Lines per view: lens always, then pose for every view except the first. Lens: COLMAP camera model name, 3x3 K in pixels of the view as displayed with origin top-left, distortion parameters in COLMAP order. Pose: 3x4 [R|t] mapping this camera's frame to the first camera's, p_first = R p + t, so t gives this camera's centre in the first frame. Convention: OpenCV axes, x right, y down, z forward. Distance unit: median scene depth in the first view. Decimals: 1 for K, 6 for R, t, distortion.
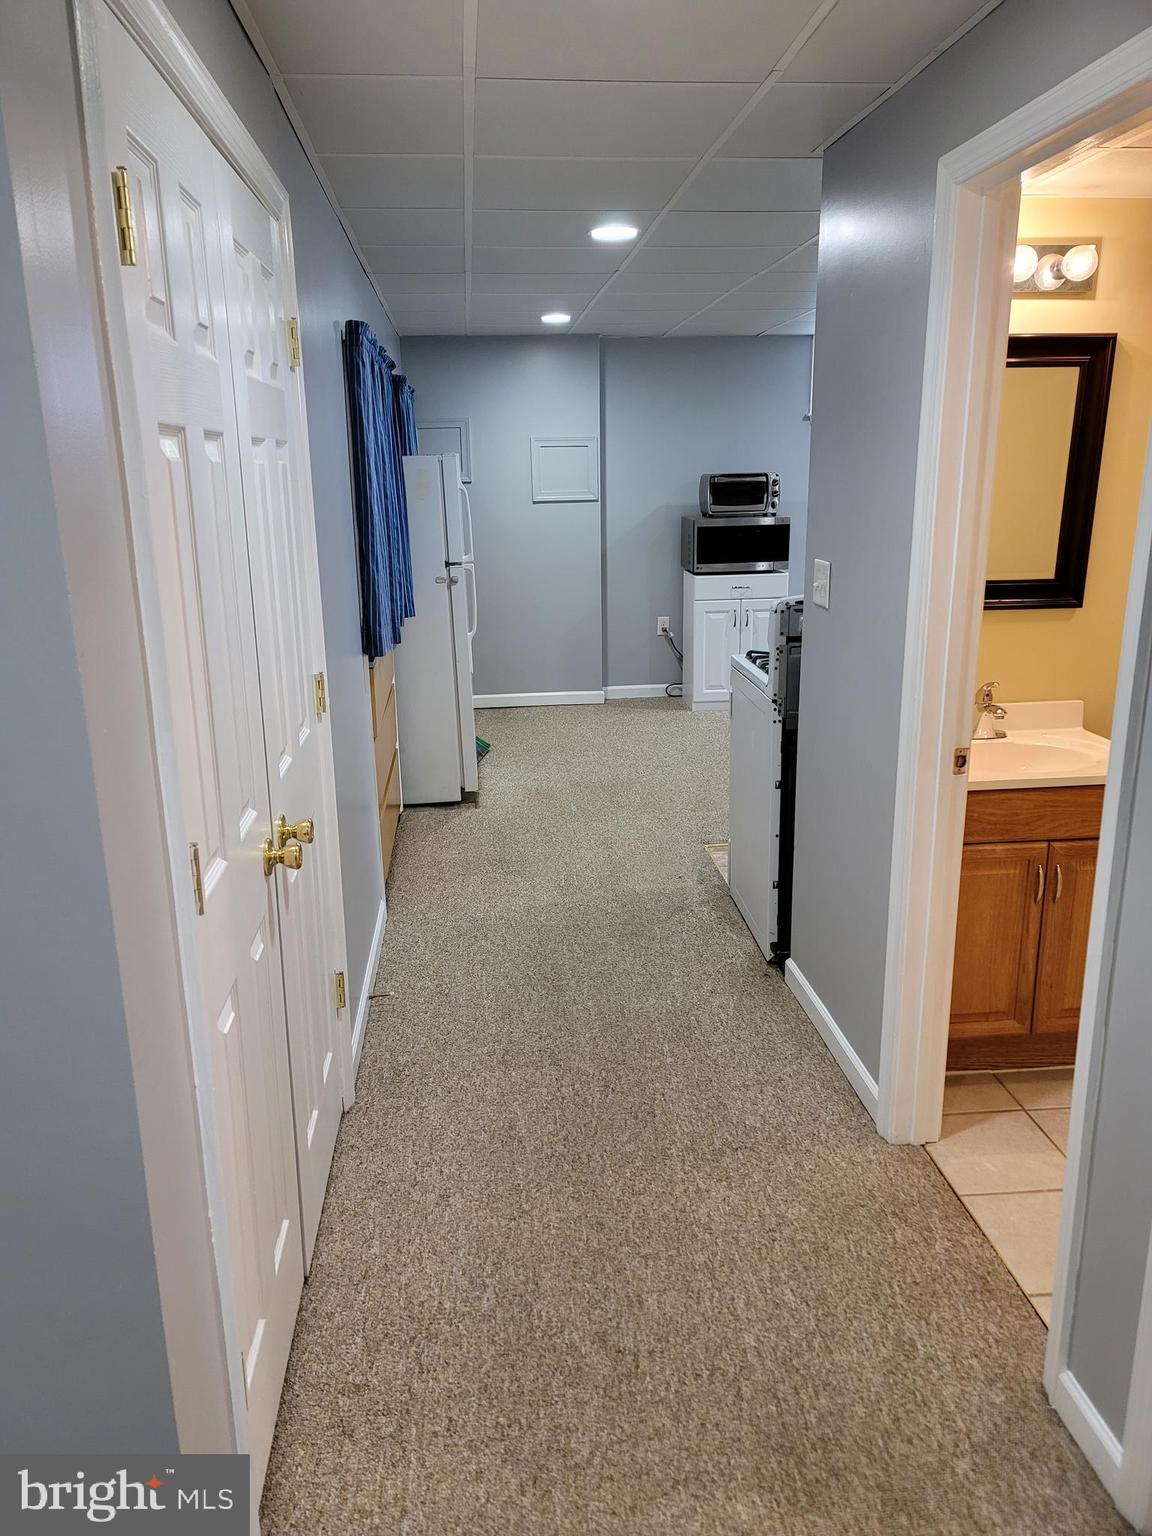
lens RADIAL K [[1129.7, 0, 576.6], [0, 1129.7, 767.2], [0, 0, 1]] dist [0.036820, 0.004586]
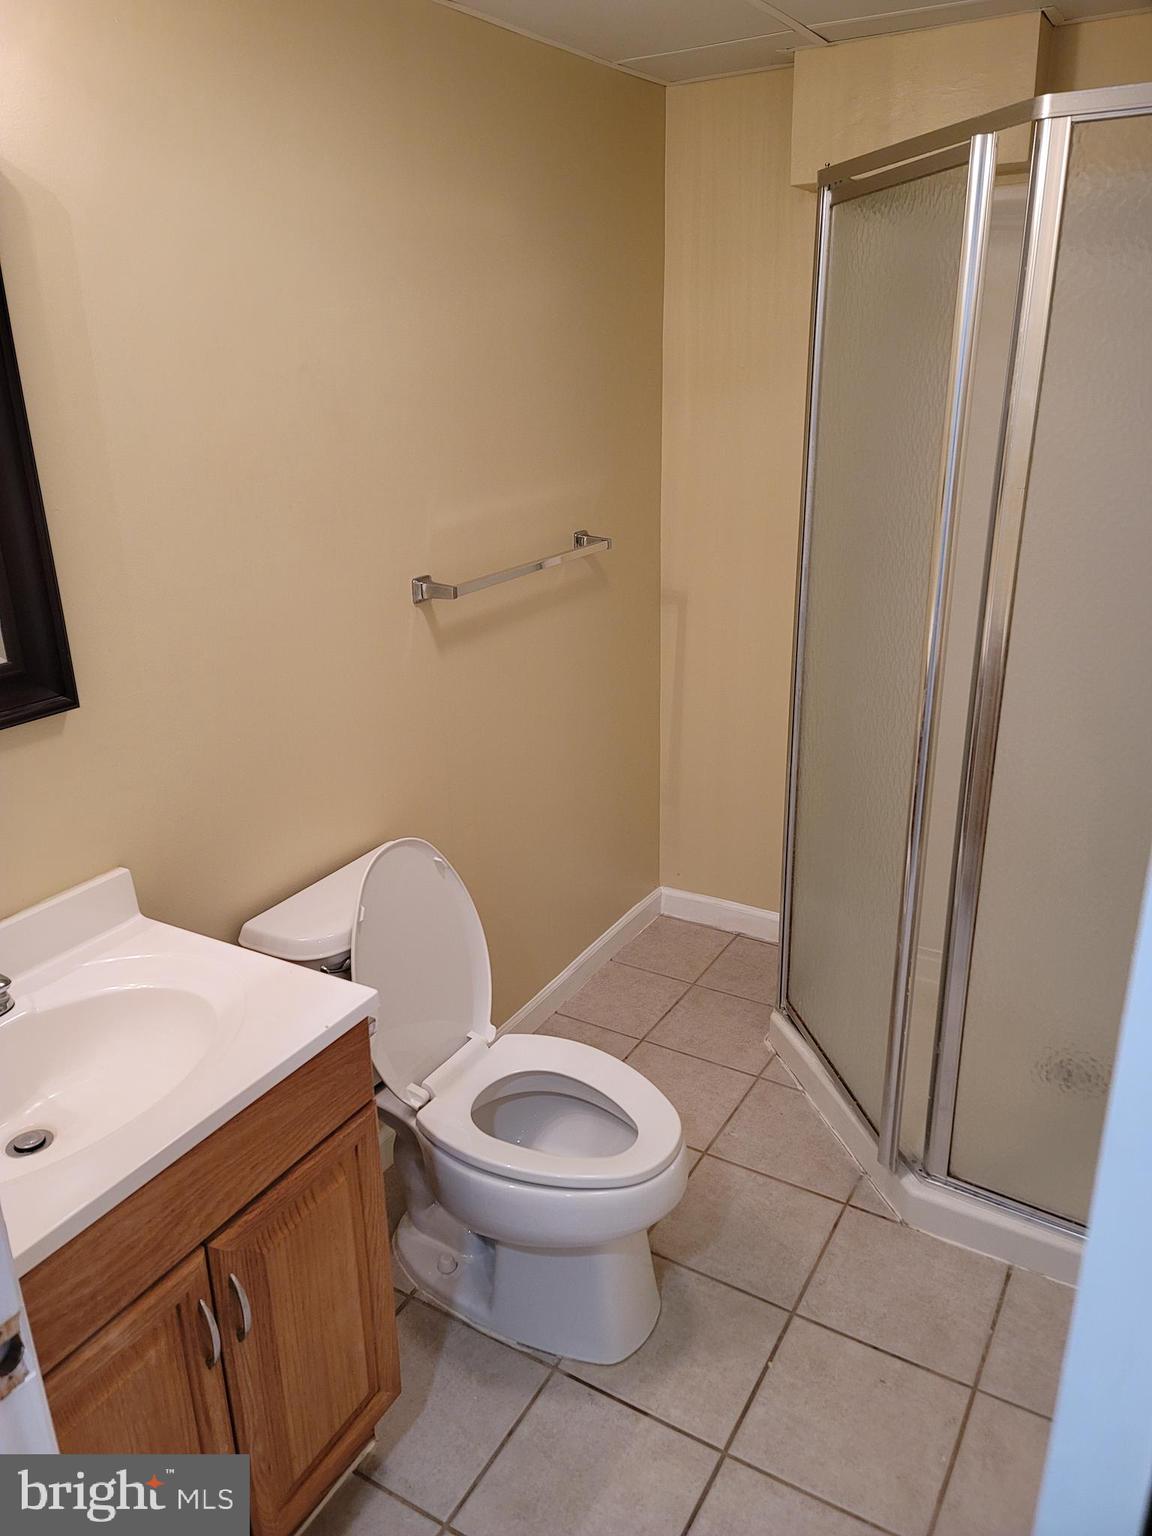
lens RADIAL K [[1129.7, 0, 578.1], [0, 1129.7, 766.6], [0, 0, 1]] dist [0.036820, 0.004586]
pose [[0.583681, -0.281584, 0.761595, 0.201278], [0.226299, 0.957194, 0.180469, -0.171101], [-0.779811, 0.067012, 0.622418, 0.570165]]
